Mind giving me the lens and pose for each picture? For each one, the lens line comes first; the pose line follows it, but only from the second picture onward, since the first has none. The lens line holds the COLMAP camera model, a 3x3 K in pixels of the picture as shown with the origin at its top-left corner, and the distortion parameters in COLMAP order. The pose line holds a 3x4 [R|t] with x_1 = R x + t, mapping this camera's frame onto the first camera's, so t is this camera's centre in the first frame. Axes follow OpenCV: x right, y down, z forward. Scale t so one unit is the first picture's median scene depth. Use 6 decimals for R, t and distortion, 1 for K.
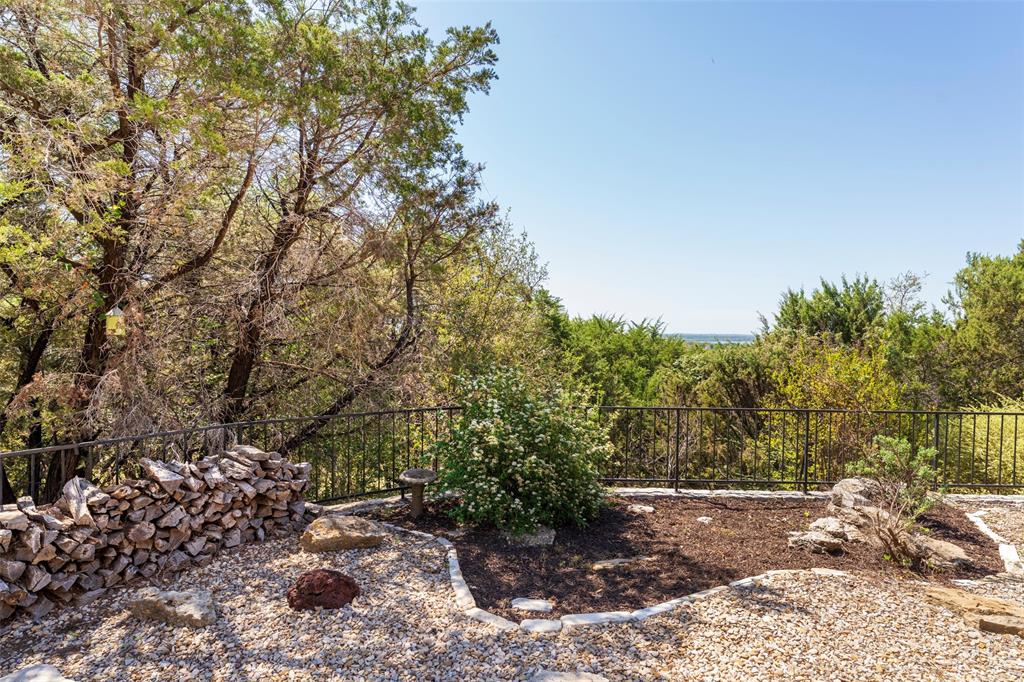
lens RADIAL K [[540.5, 0, 508.6], [0, 540.5, 340.2], [0, 0, 1]] dist [-0.000056, 0.000326]
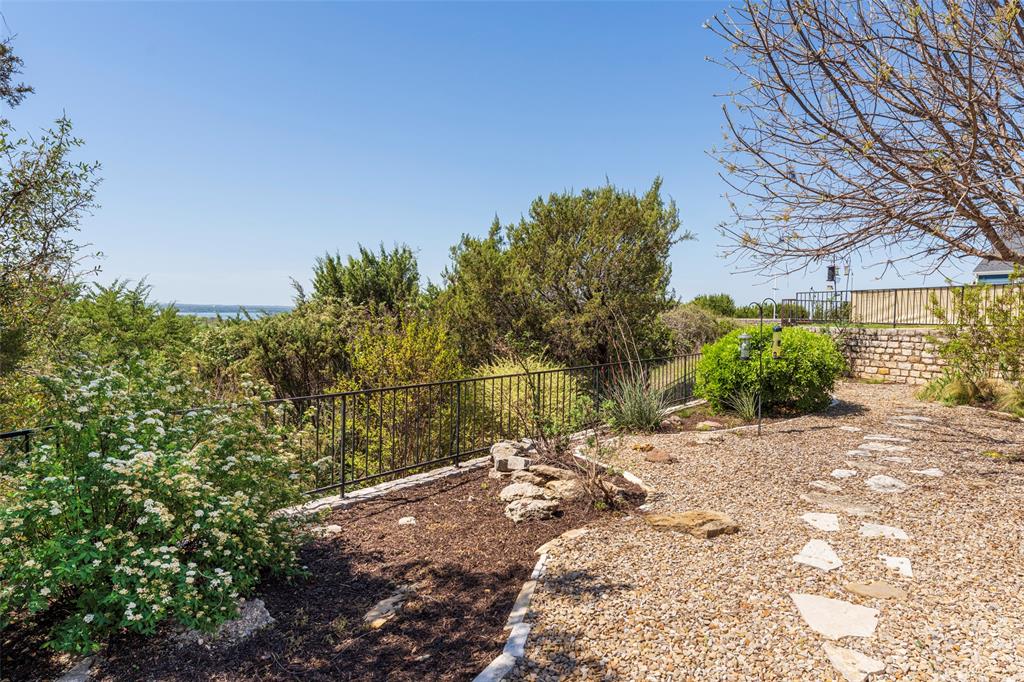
lens RADIAL K [[609.7, 0, 545.6], [0, 609.7, 339.1], [0, 0, 1]] dist [-0.016752, 0.005010]
pose [[0.589857, -0.036021, 0.806704, -0.104738], [0.000579, 0.999023, 0.044185, 0.004092], [-0.807508, -0.025596, 0.589301, 0.113501]]
